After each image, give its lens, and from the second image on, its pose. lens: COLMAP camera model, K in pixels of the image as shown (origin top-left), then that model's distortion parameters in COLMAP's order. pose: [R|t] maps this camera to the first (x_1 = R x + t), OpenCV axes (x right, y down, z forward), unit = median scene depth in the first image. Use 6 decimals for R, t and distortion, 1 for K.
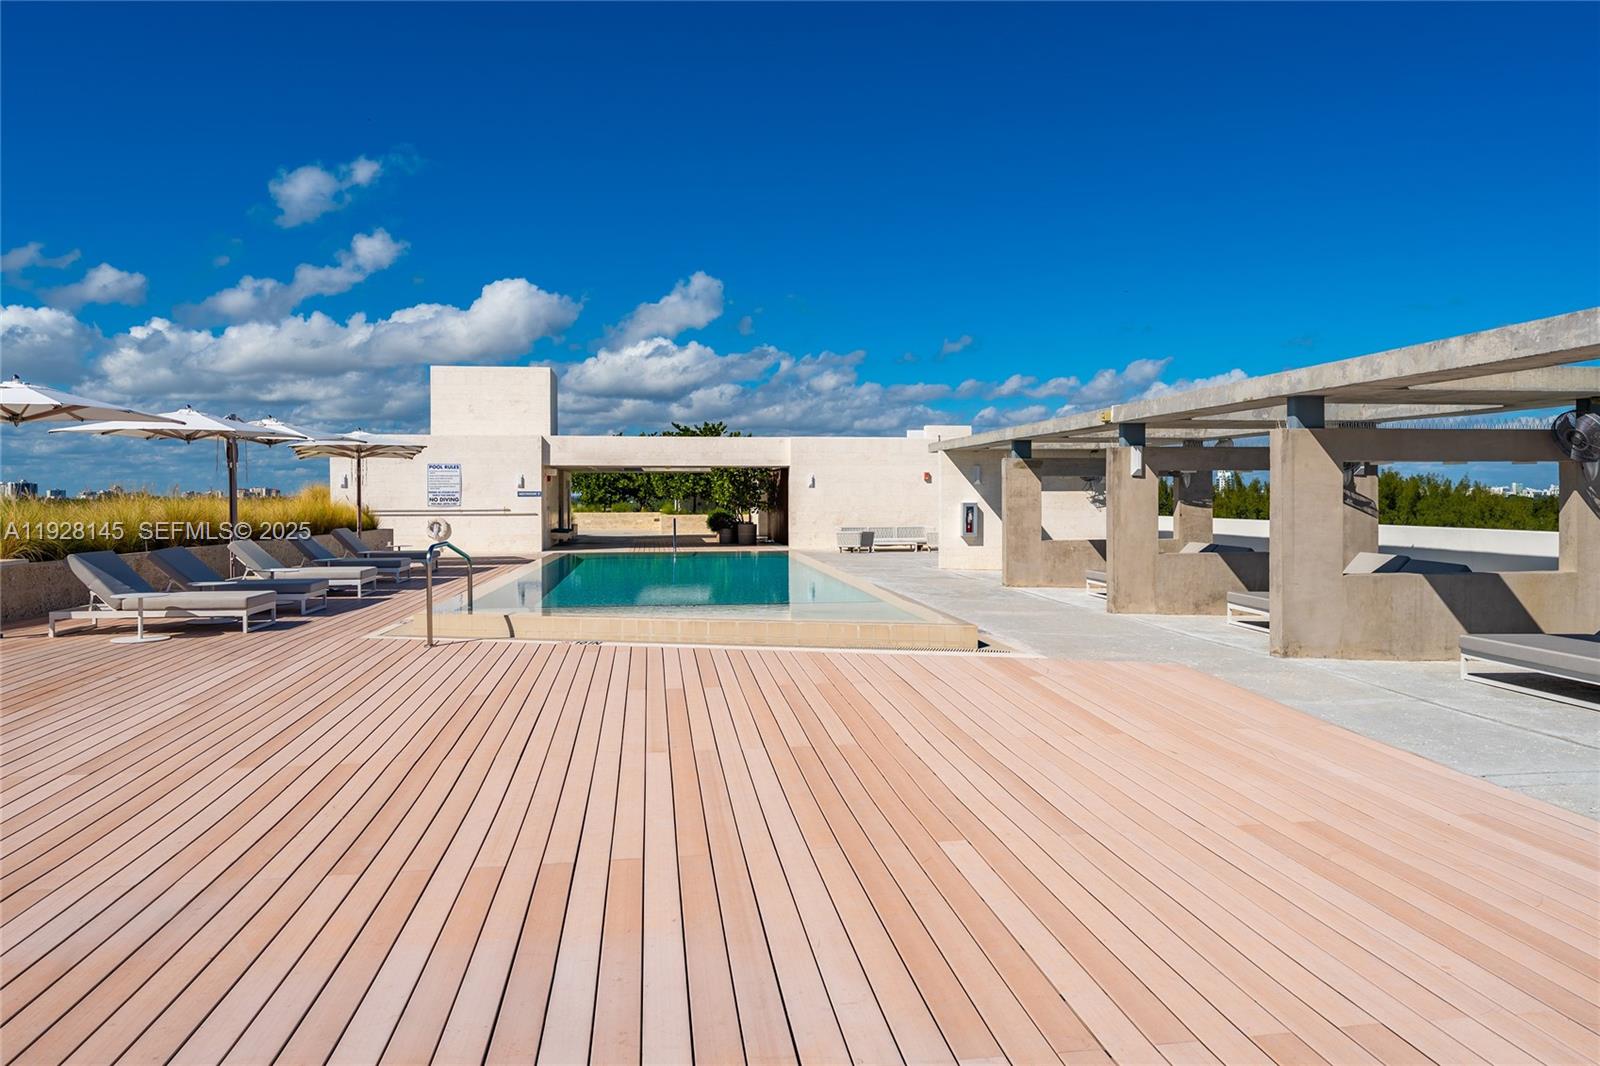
lens RADIAL K [[1059.0, 0, 802.2], [0, 1059.0, 538.4], [0, 0, 1]] dist [0.007035, -0.000685]
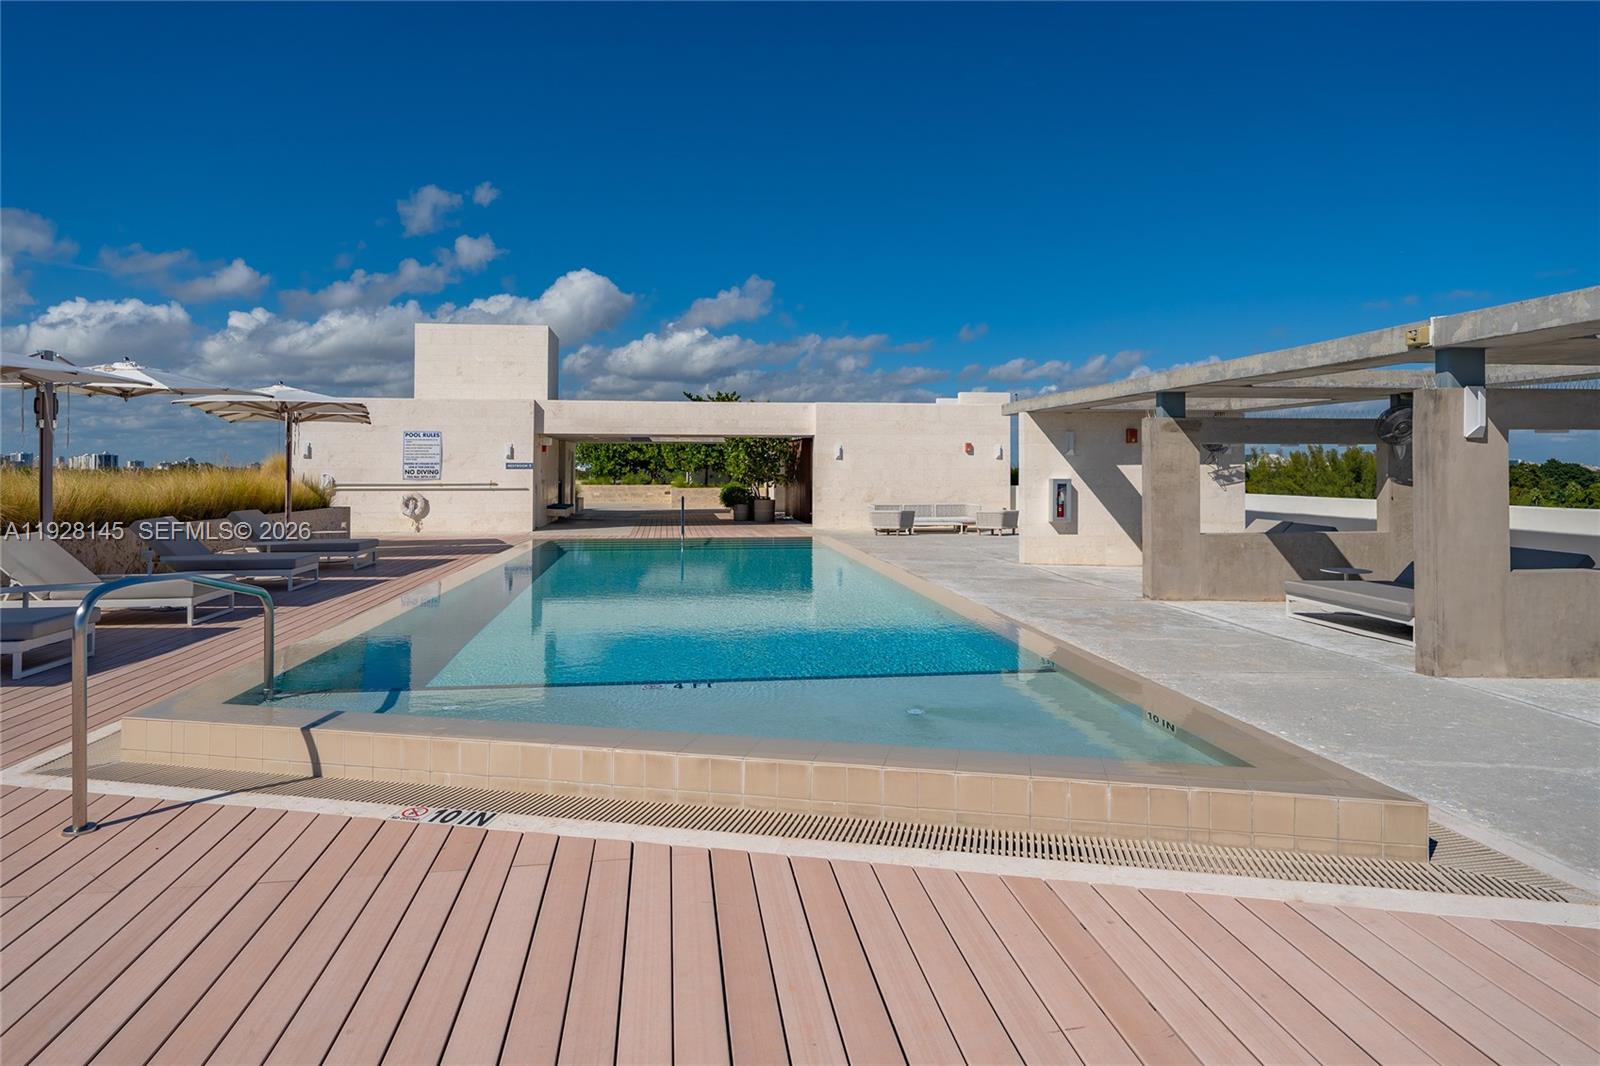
lens RADIAL K [[930.7, 0, 797.1], [0, 930.7, 521.6], [0, 0, 1]] dist [-0.001620, 0.000304]
pose [[0.999987, 0.003390, -0.003820, -0.024350], [-0.003323, 0.999845, 0.017296, -0.009952], [0.003878, -0.017283, 0.999843, 0.231436]]
